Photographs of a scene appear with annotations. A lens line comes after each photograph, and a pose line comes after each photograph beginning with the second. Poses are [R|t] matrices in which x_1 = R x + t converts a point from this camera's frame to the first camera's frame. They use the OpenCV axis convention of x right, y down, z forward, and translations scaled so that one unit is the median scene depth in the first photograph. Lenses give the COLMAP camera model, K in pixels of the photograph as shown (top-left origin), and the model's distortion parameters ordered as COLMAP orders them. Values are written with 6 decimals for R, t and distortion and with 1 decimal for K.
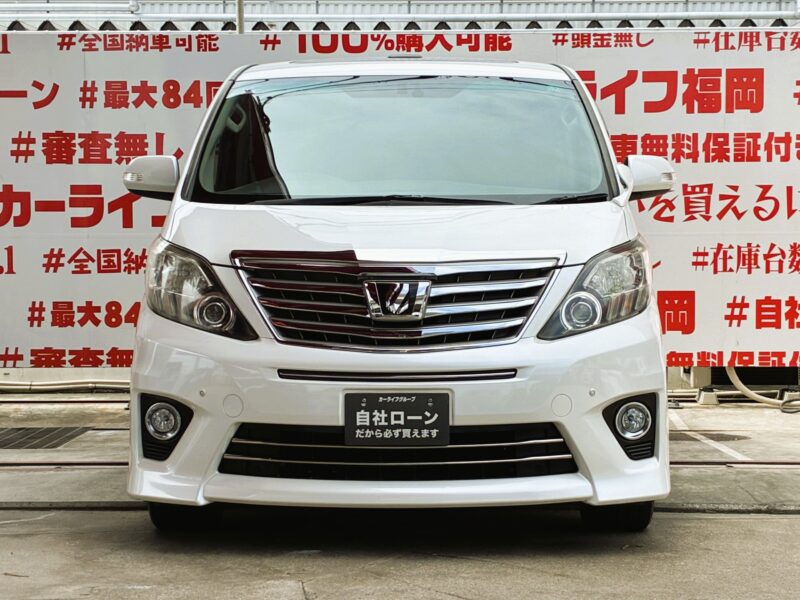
lens RADIAL K [[1523.1, 0, 400.0], [0, 1523.1, 300.0], [0, 0, 1]] dist [0.086818, -0.091331]
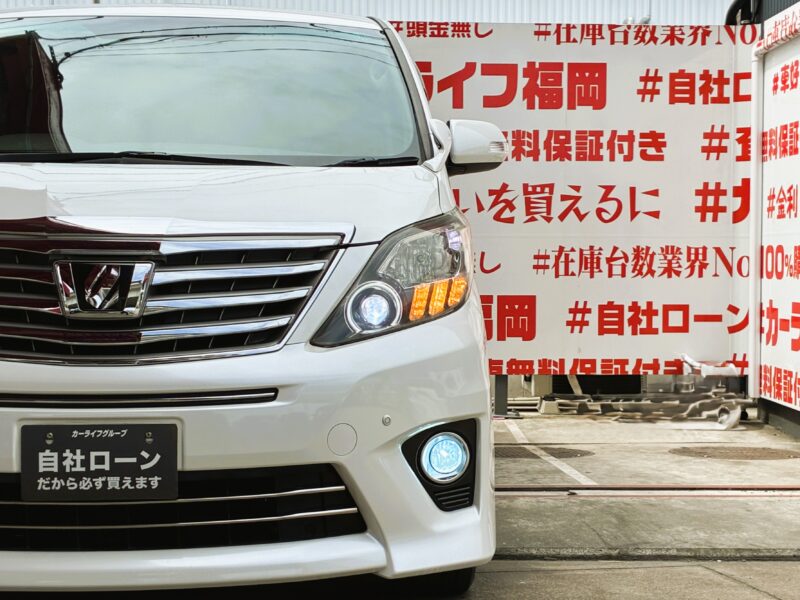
lens RADIAL K [[1402.3, 0, 382.4], [0, 1402.3, 283.1], [0, 0, 1]] dist [0.131075, -0.449673]
pose [[0.996825, 0.004654, 0.079487, 0.039263], [-0.003145, 0.999813, -0.019104, 0.004838], [-0.079561, 0.018793, 0.996653, 0.187988]]
